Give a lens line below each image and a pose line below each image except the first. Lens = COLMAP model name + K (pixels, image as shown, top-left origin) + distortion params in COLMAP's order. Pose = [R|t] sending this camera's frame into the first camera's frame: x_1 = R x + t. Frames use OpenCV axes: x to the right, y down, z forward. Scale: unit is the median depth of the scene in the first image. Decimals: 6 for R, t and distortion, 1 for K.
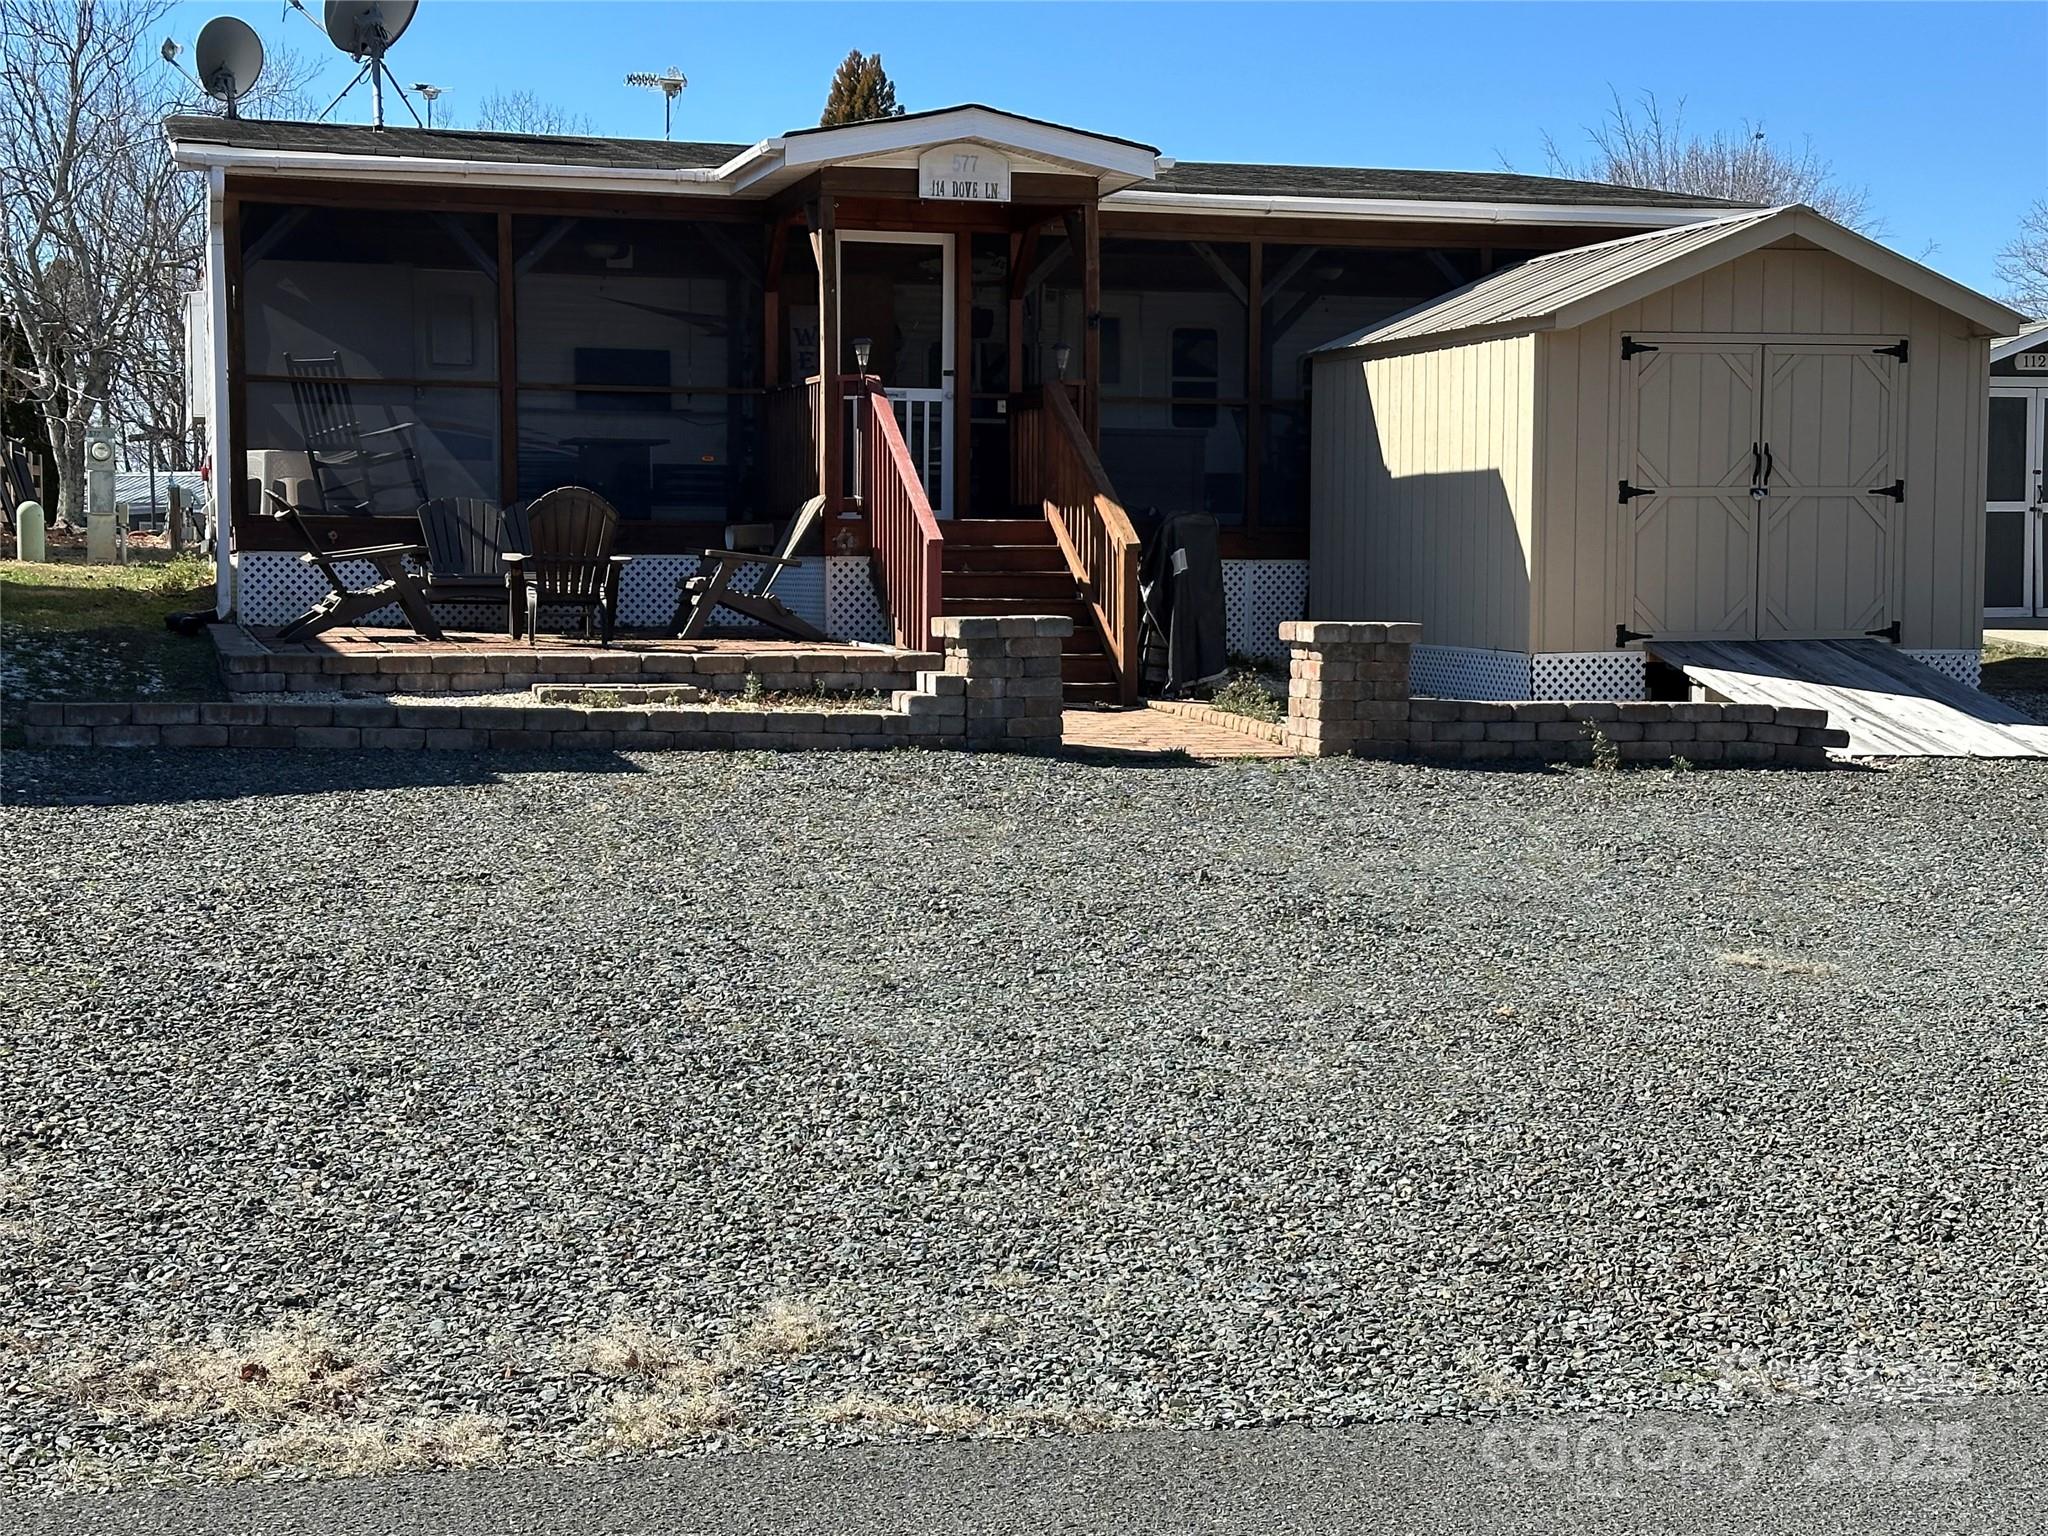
lens RADIAL K [[3069.6, 0, 1023.6], [0, 3069.6, 733.9], [0, 0, 1]] dist [0.128083, 0.056711]
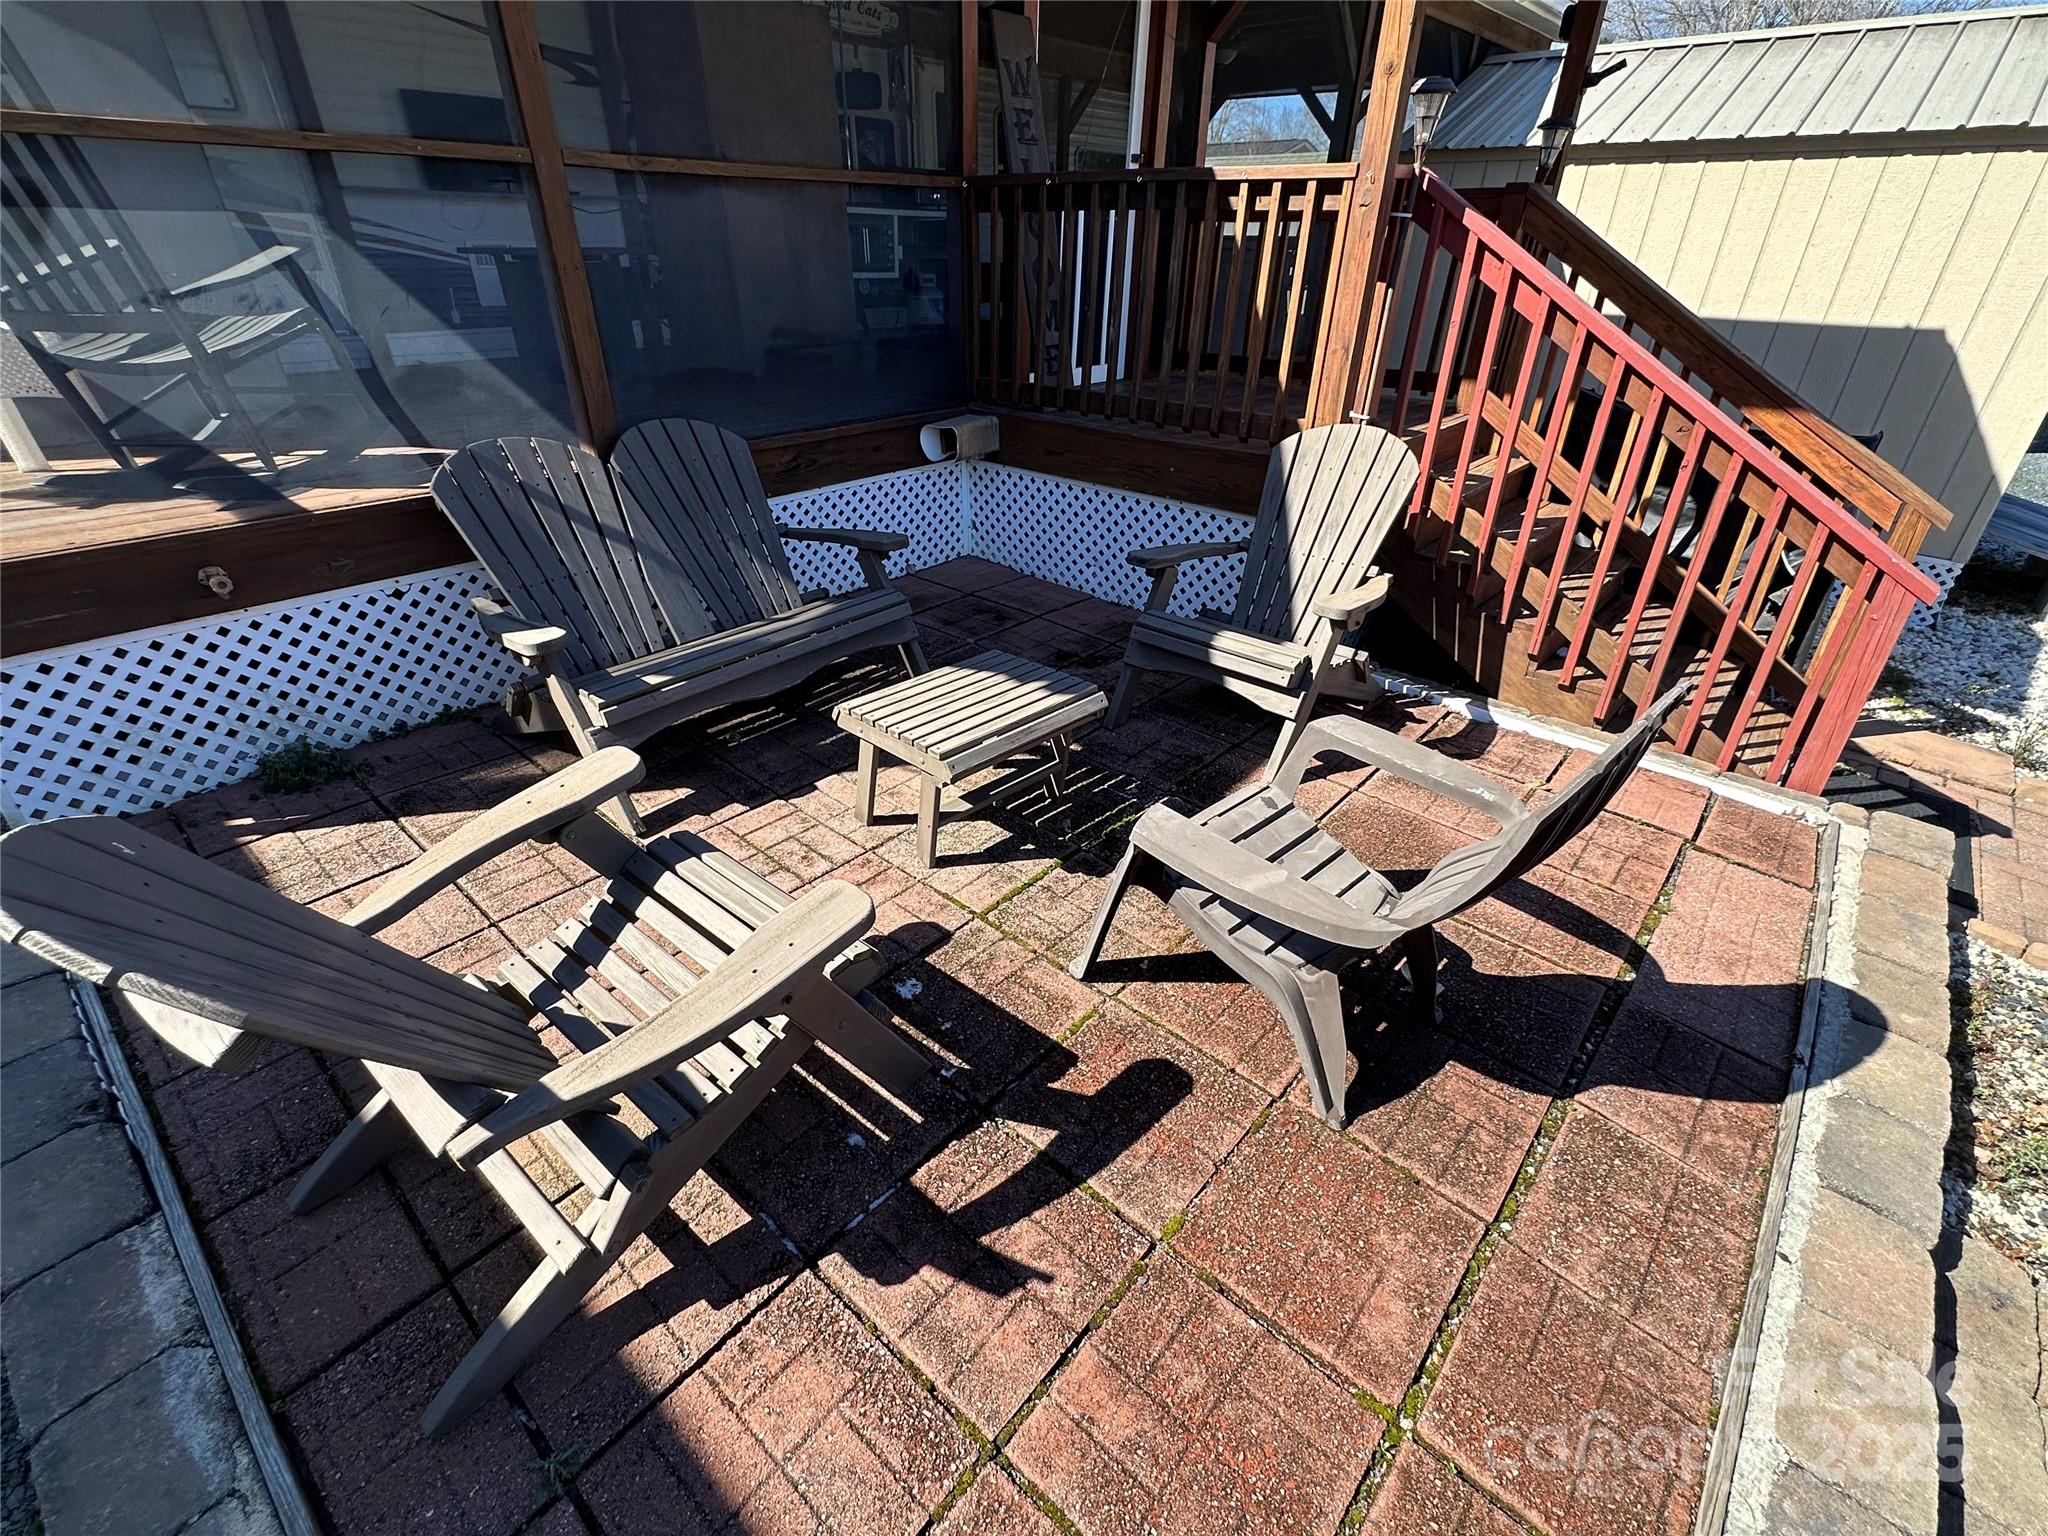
lens RADIAL K [[930.4, 0, 1021.5], [0, 930.4, 769.2], [0, 0, 1]] dist [-0.005153, 0.000859]
pose [[0.845970, -0.260521, 0.465257, -0.211133], [0.024461, 0.890566, 0.454196, -0.101566], [-0.532669, -0.372855, 0.759765, 0.903531]]
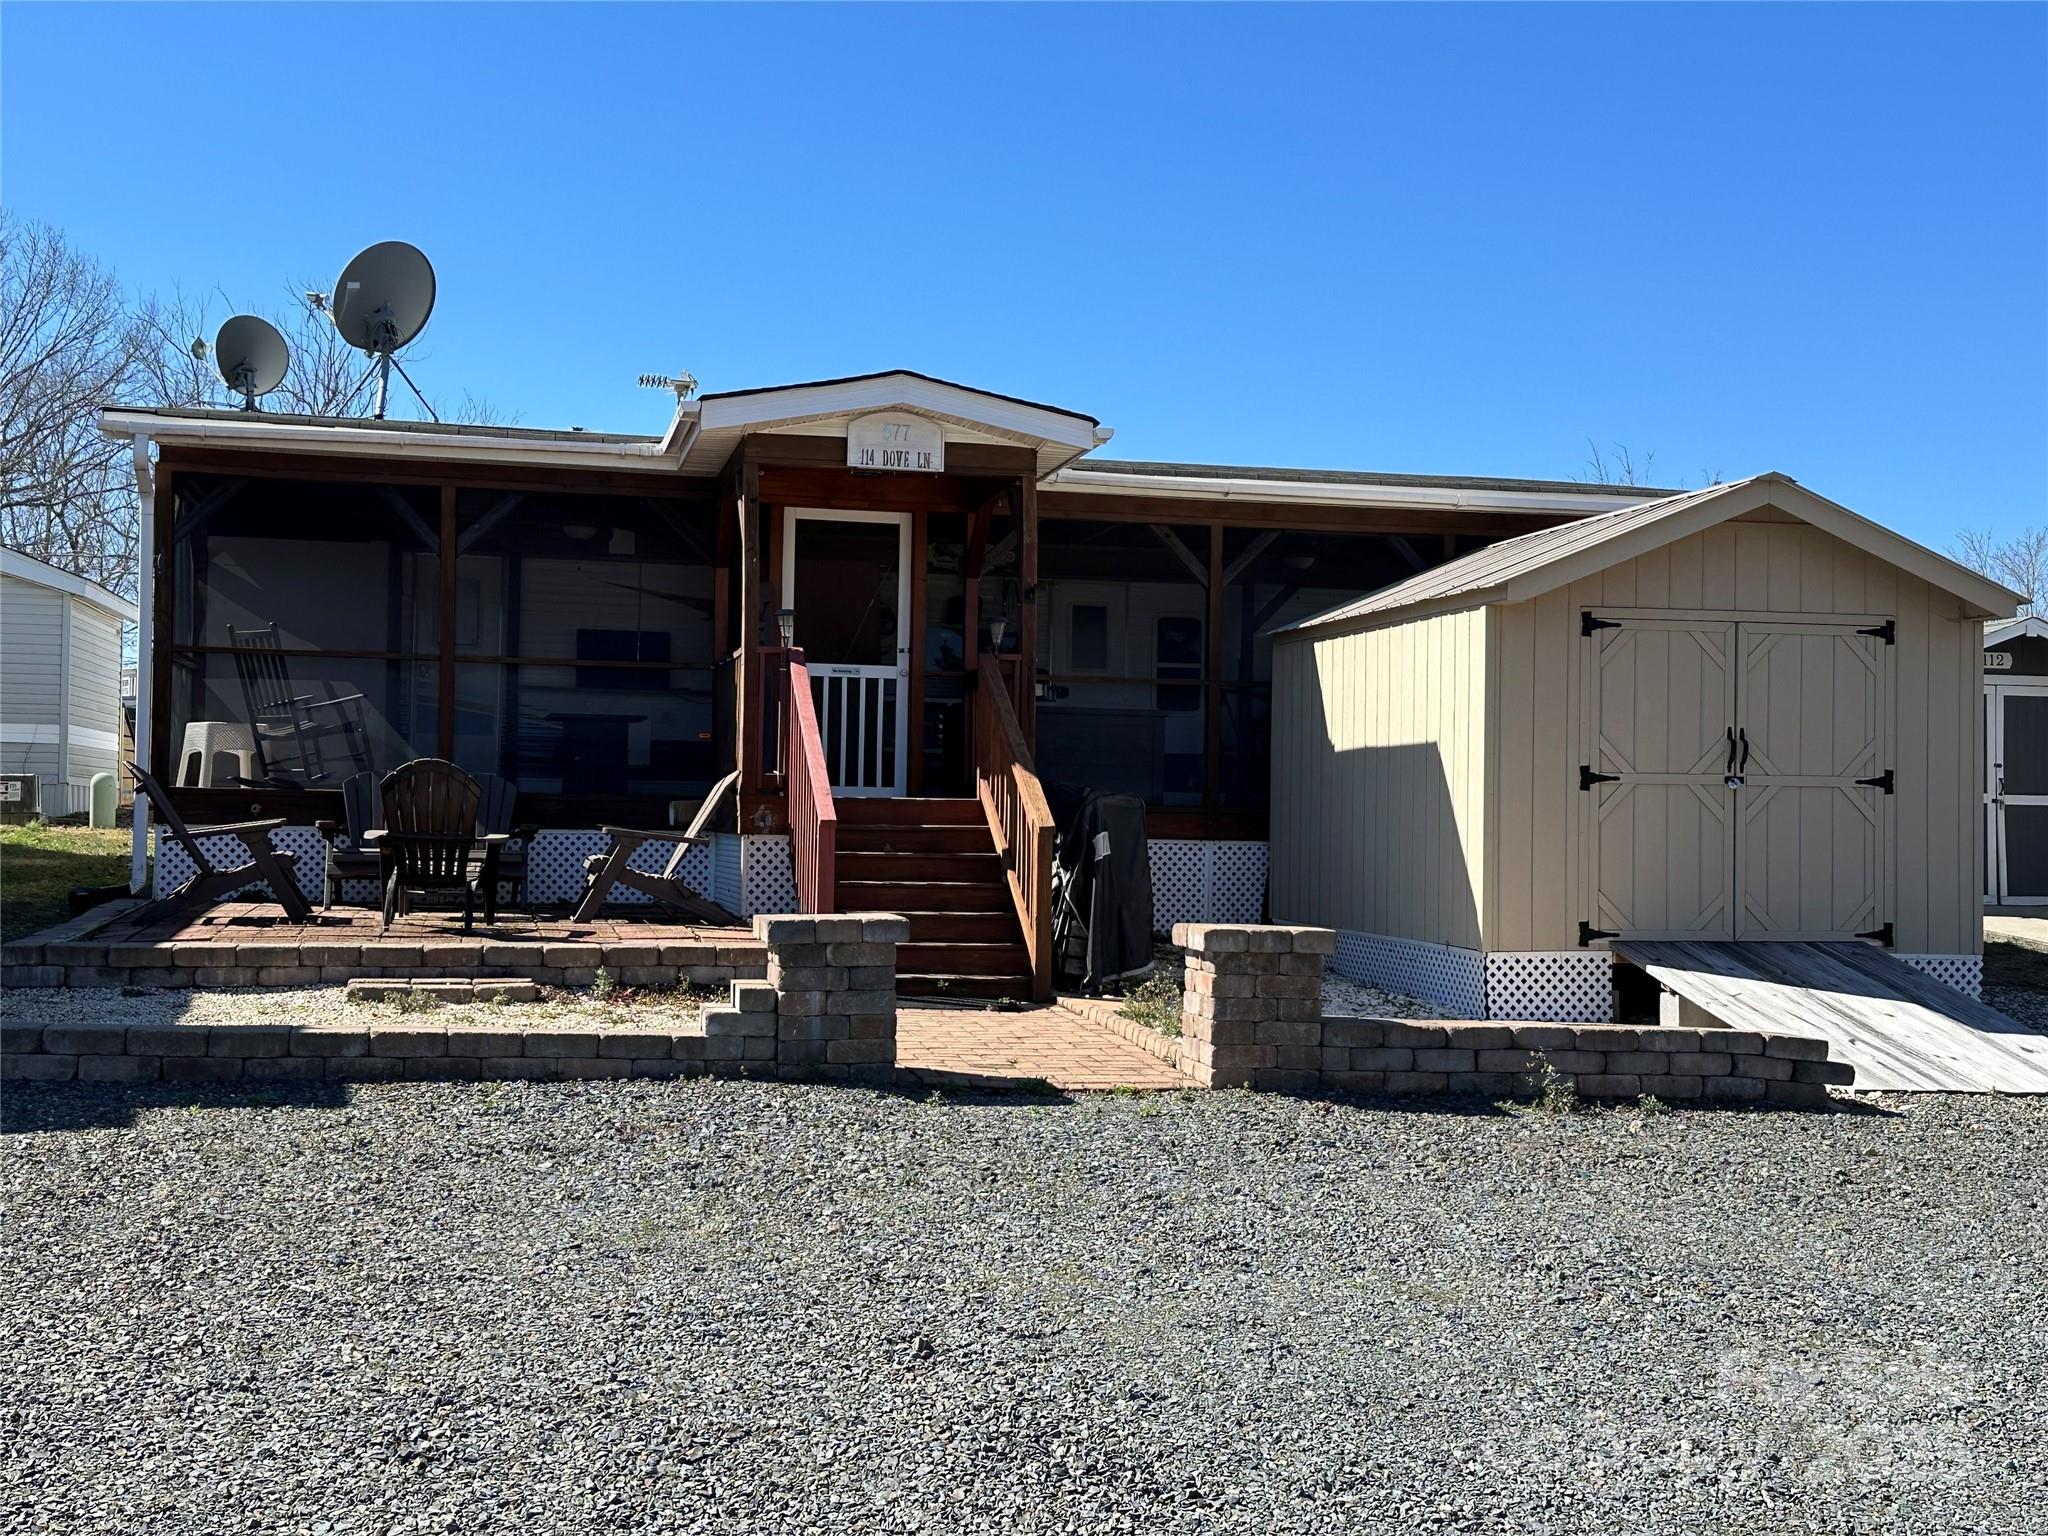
lens RADIAL K [[2299.2, 0, 1036.4], [0, 2299.2, 751.5], [0, 0, 1]] dist [0.168767, -0.282955]
pose [[0.998638, 0.010361, -0.051133, 0.064968], [-0.014774, 0.996126, -0.086688, -0.023374], [0.050037, 0.087325, 0.994922, 0.297113]]
